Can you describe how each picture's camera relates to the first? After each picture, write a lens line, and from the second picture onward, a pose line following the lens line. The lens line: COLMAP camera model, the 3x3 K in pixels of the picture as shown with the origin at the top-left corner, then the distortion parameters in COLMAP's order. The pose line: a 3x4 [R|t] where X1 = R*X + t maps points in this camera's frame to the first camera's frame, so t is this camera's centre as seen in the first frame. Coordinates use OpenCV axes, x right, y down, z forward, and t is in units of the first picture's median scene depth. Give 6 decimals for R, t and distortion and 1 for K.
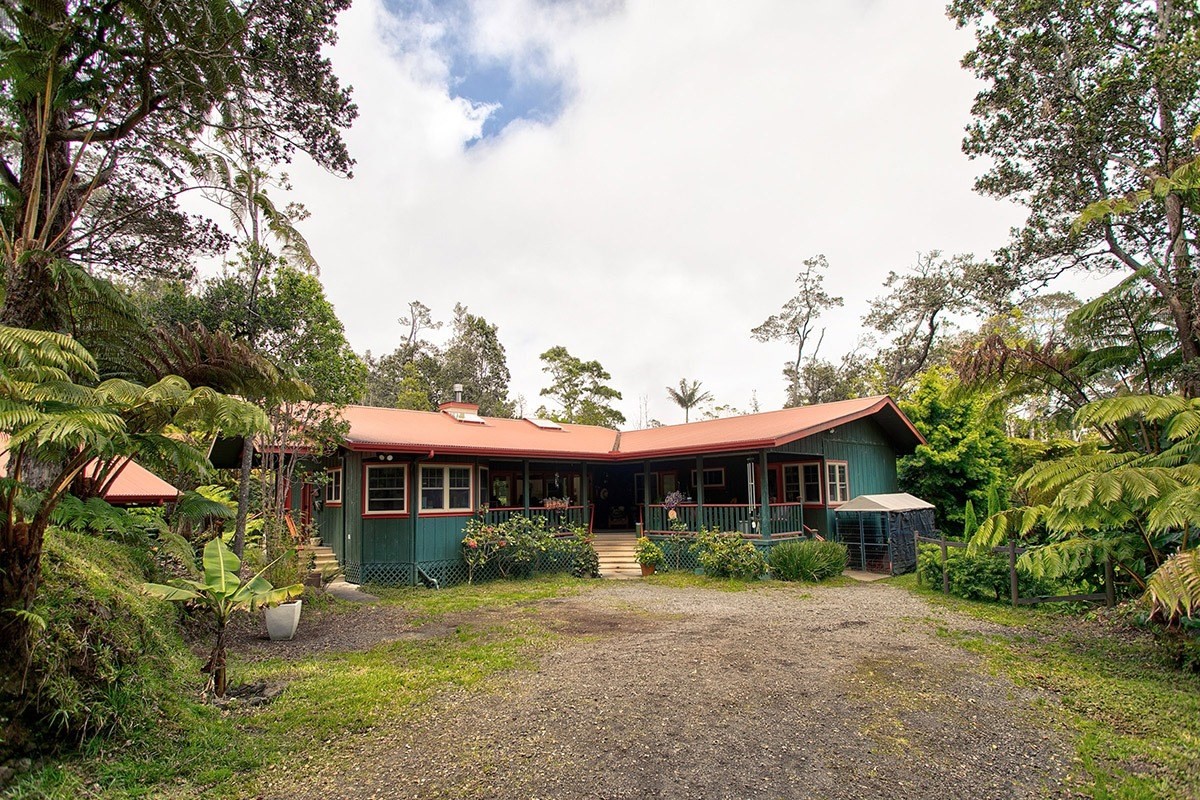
lens RADIAL K [[799.4, 0, 605.4], [0, 799.4, 396.4], [0, 0, 1]] dist [-0.001580, 0.007038]
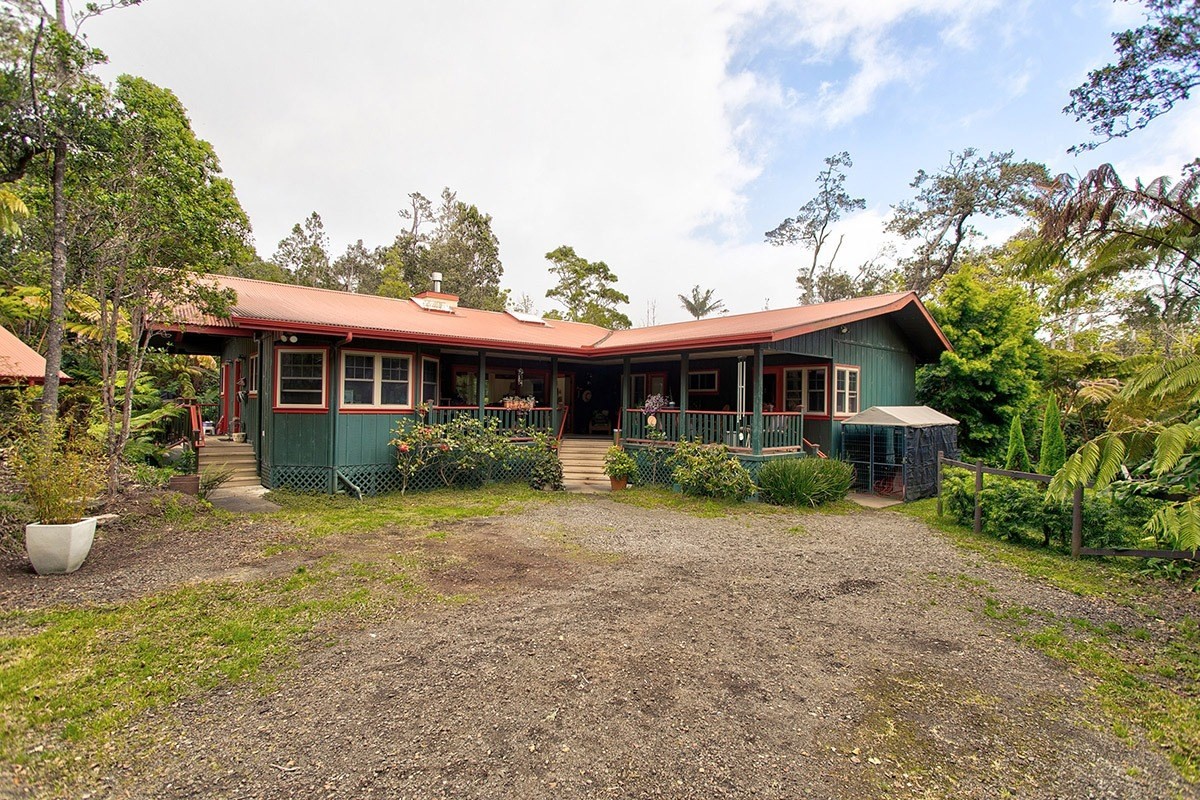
lens RADIAL K [[799.4, 0, 596.1], [0, 799.4, 396.4], [0, 0, 1]] dist [-0.001580, 0.007038]
pose [[0.999172, 0.034617, -0.021373, 0.041399], [-0.031867, 0.992527, 0.117787, 0.021592], [0.025291, -0.117008, 0.992809, 0.145100]]
